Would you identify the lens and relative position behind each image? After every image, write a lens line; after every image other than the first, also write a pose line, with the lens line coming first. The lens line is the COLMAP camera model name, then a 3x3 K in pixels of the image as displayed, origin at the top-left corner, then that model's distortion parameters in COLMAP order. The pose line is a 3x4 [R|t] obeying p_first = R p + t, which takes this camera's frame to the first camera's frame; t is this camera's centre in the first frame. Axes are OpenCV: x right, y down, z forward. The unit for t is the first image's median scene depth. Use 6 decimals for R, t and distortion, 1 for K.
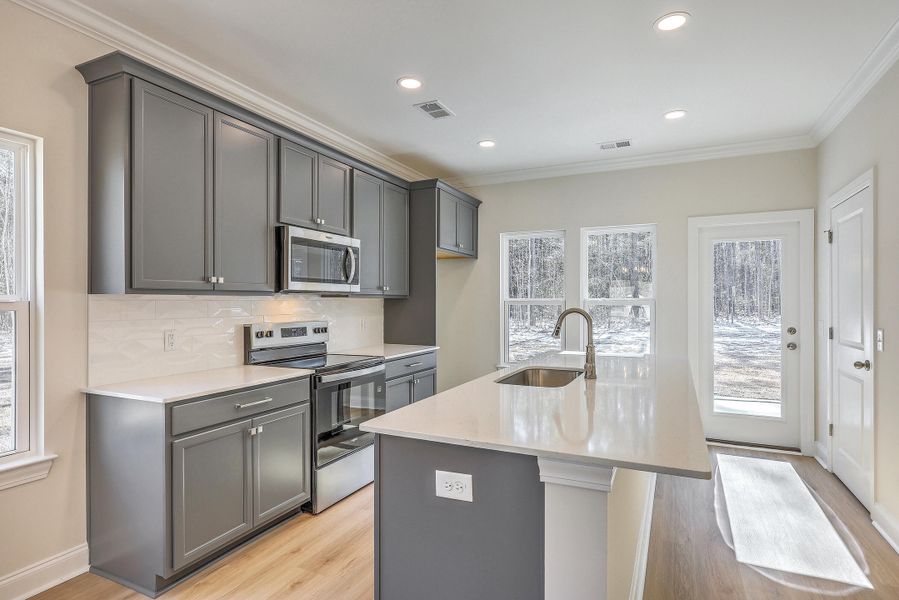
lens RADIAL K [[484.1, 0, 448.2], [0, 484.1, 300.8], [0, 0, 1]] dist [-0.012323, -0.001632]
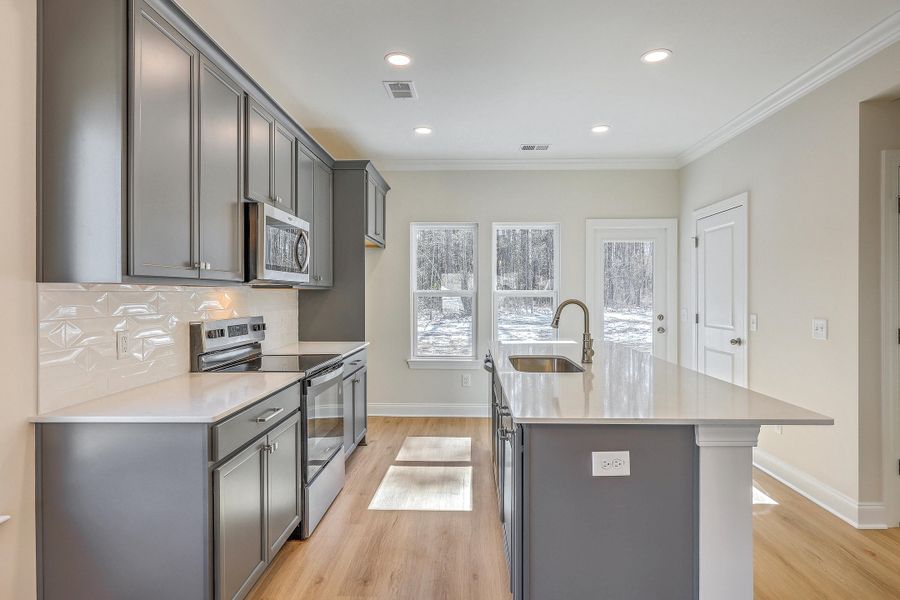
lens RADIAL K [[511.9, 0, 449.2], [0, 511.9, 295.6], [0, 0, 1]] dist [-0.018922, -0.001960]
pose [[0.908168, -0.001777, 0.418602, -0.364403], [-0.000321, 0.999988, 0.004941, 0.001057], [-0.418606, -0.004622, 0.908156, 0.055350]]
